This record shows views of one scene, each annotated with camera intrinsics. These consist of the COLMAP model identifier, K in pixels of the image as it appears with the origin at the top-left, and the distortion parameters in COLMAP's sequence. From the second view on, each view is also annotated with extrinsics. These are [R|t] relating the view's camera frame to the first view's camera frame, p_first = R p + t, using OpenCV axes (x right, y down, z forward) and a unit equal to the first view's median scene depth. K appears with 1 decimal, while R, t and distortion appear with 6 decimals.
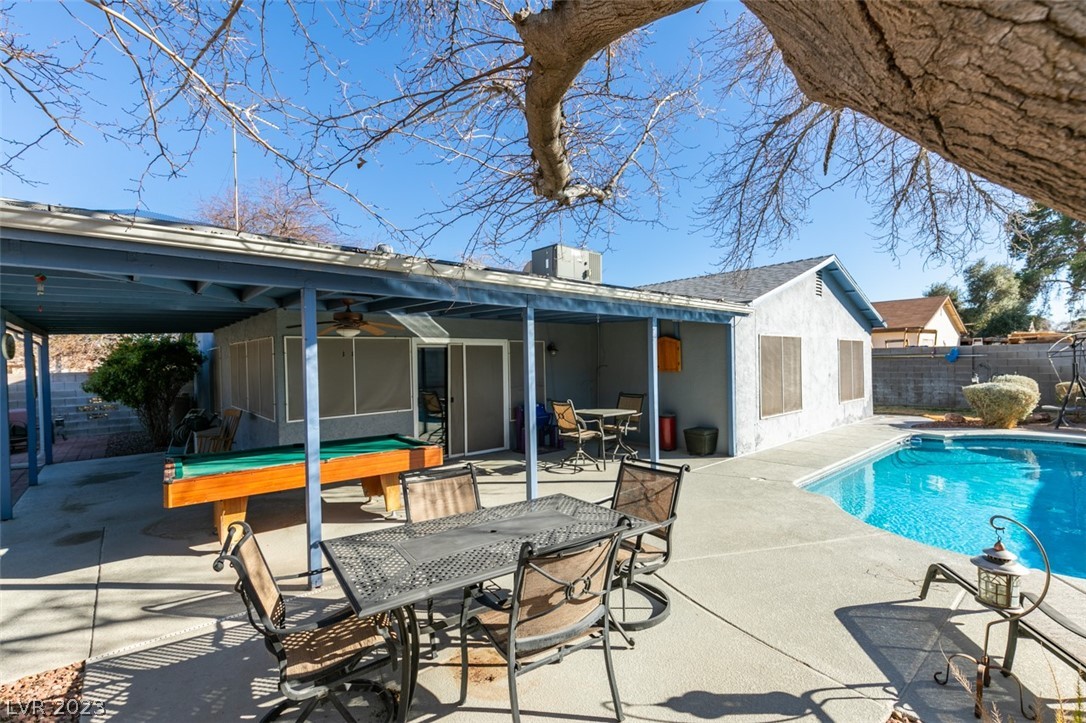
lens RADIAL K [[491.7, 0, 543.0], [0, 491.7, 361.5], [0, 0, 1]] dist [0.000871, -0.000033]
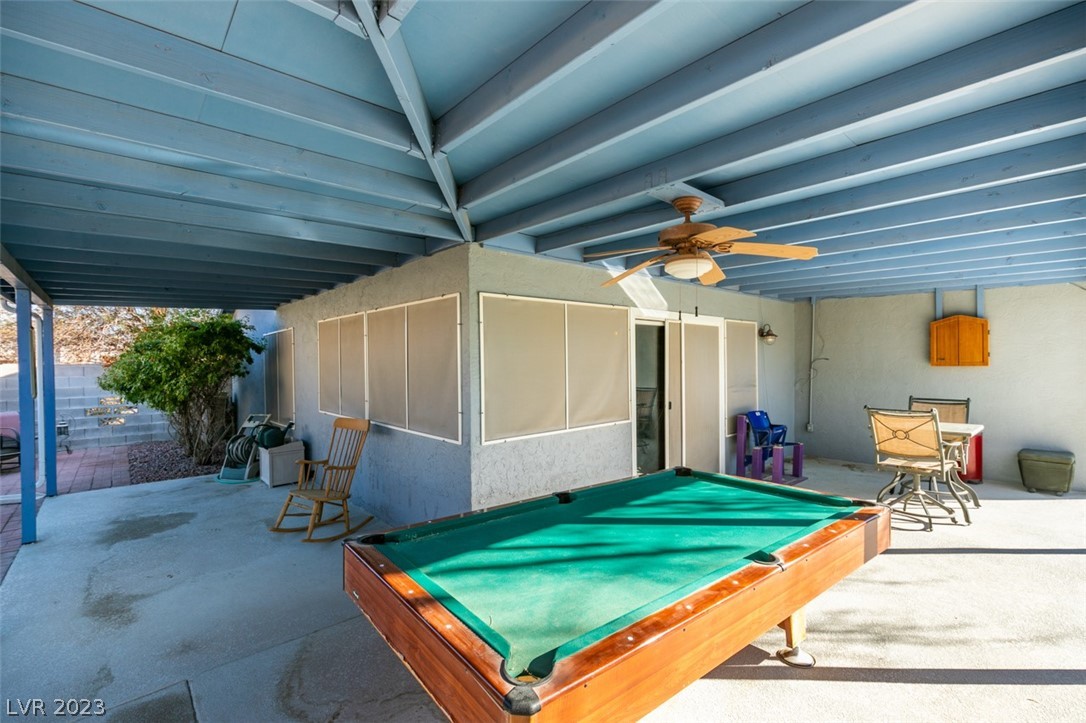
lens RADIAL K [[497.1, 0, 546.4], [0, 497.1, 358.0], [0, 0, 1]] dist [-0.000224, -0.000015]
pose [[0.999951, 0.007894, 0.005920, -0.286756], [-0.007830, 0.999912, -0.010674, 0.018494], [-0.006004, 0.010627, 0.999926, 0.270813]]
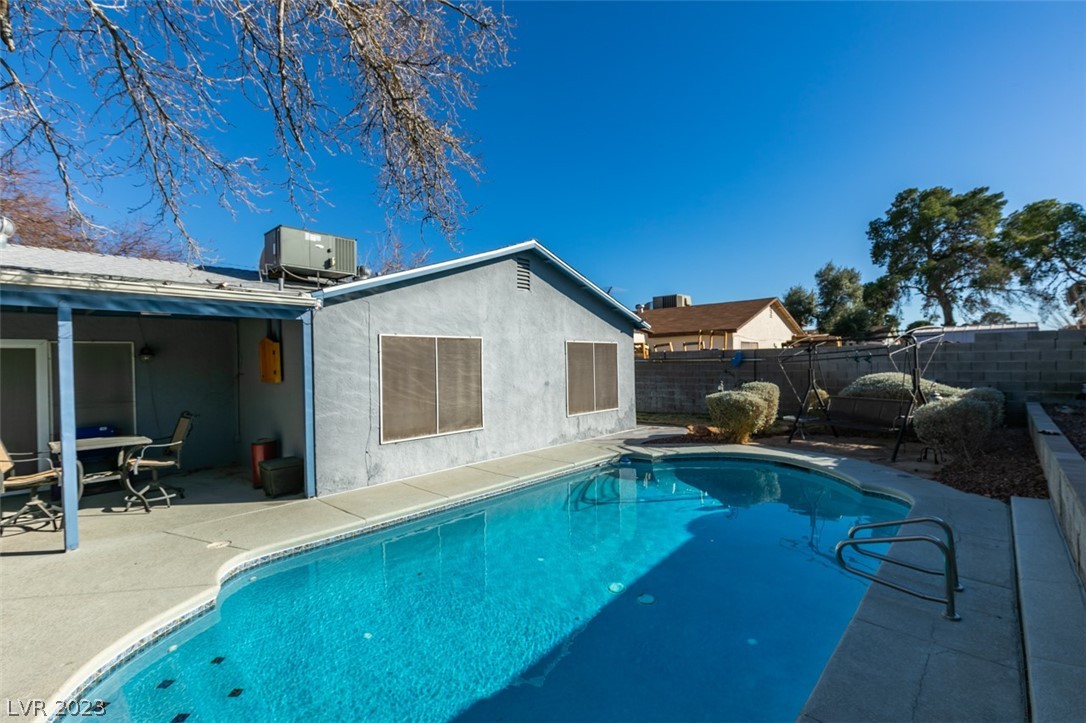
lens RADIAL K [[491.7, 0, 543.0], [0, 491.7, 361.5], [0, 0, 1]] dist [0.000871, -0.000033]
pose [[0.993286, -0.000448, 0.115684, 0.491686], [0.000772, 0.999996, -0.002752, -0.008531], [-0.115682, 0.002823, 0.993282, 0.163048]]
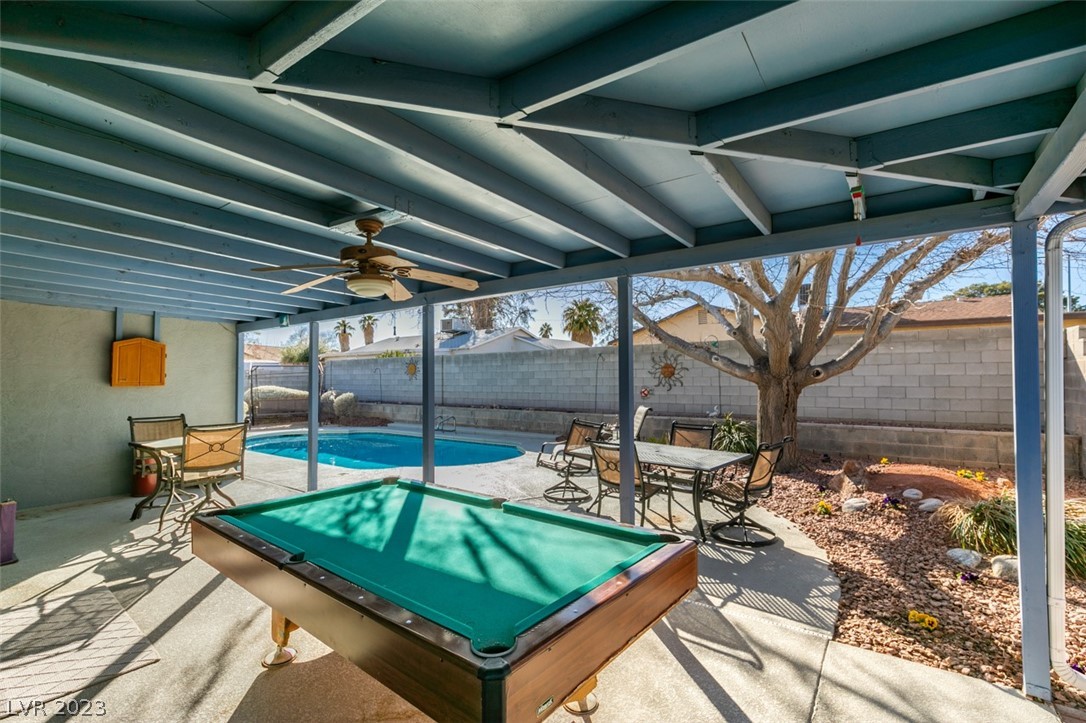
lens RADIAL K [[491.7, 0, 543.0], [0, 491.7, 361.5], [0, 0, 1]] dist [0.000871, -0.000033]
pose [[-0.249014, 0.051677, 0.967120, -0.512273], [0.012522, 0.998664, -0.050138, 0.024280], [-0.968419, -0.000375, -0.249328, 0.523857]]
